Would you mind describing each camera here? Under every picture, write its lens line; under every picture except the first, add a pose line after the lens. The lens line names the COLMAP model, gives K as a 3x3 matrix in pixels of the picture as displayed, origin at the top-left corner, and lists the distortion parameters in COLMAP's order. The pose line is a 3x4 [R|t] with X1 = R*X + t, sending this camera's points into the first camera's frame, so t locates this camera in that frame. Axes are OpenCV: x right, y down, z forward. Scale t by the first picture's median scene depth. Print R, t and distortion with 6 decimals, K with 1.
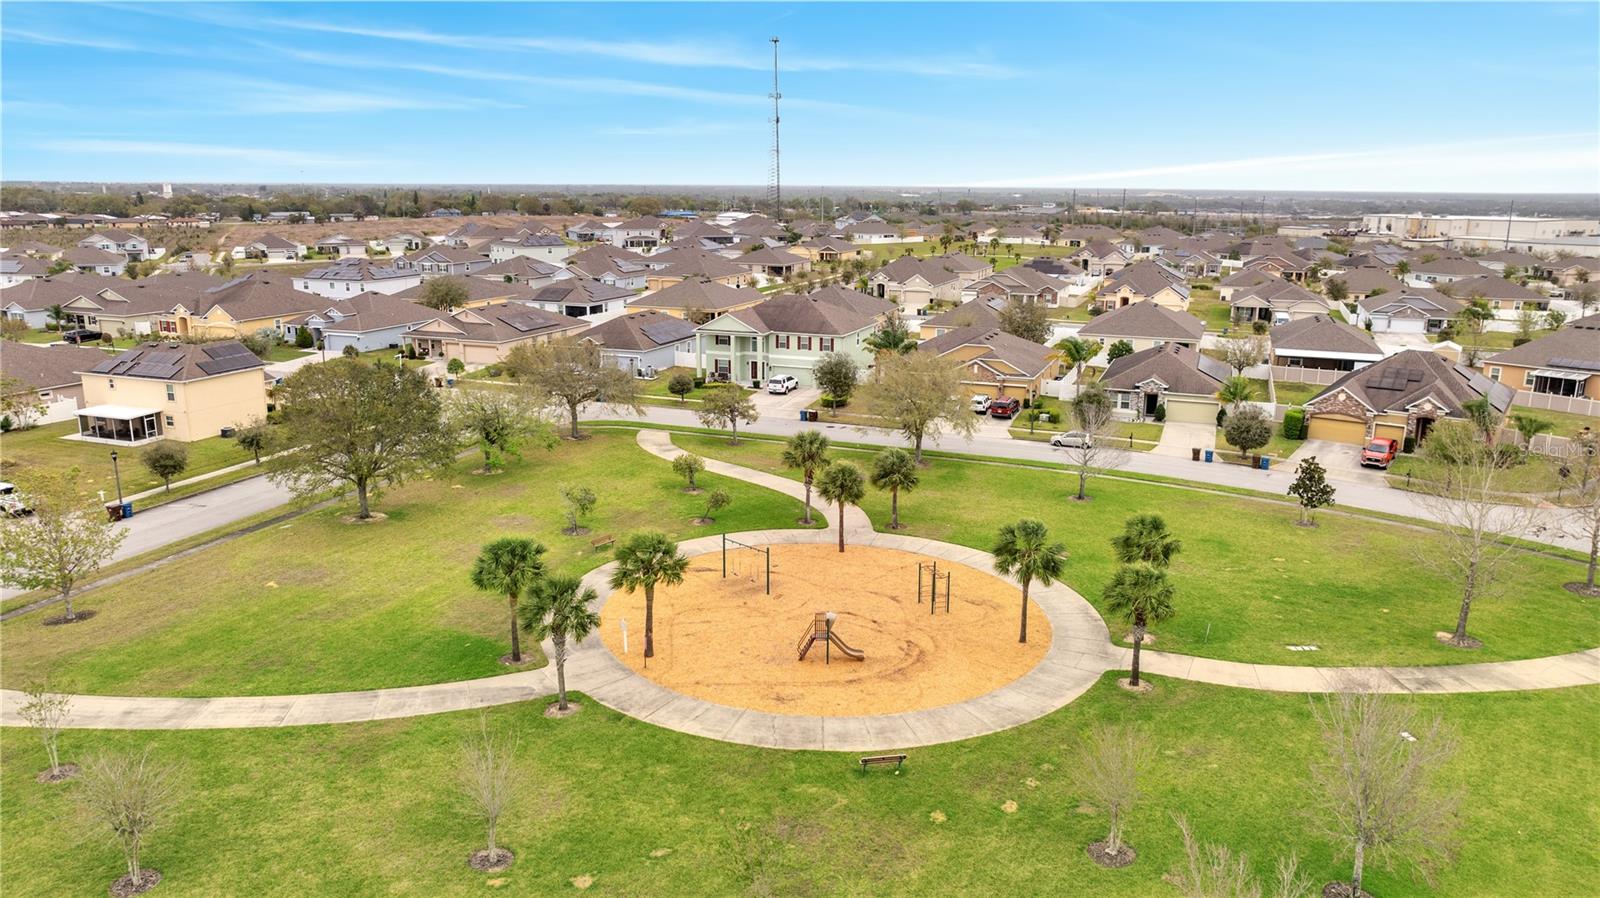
lens RADIAL K [[1127.6, 0, 803.9], [0, 1127.6, 447.2], [0, 0, 1]] dist [-0.018011, -0.000425]
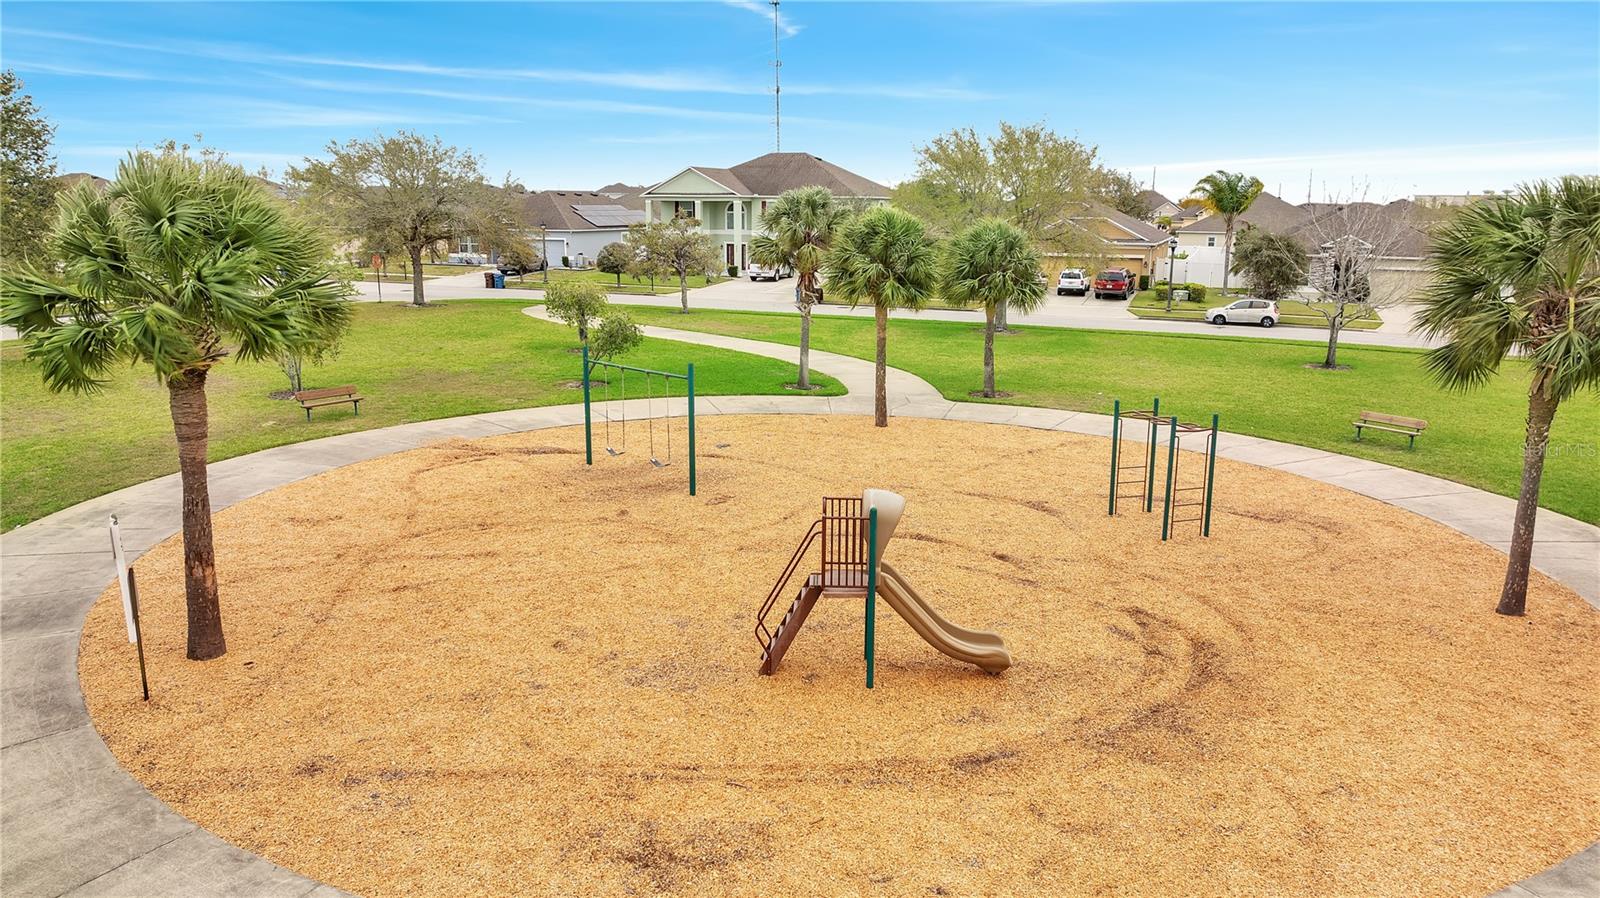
lens RADIAL K [[1127.6, 0, 803.9], [0, 1127.6, 447.2], [0, 0, 1]] dist [-0.018011, -0.000425]
pose [[0.999996, 0.000985, -0.002646, 0.005755], [-0.001030, 0.999855, -0.017019, 0.126210], [0.002629, 0.017021, 0.999852, 0.659795]]
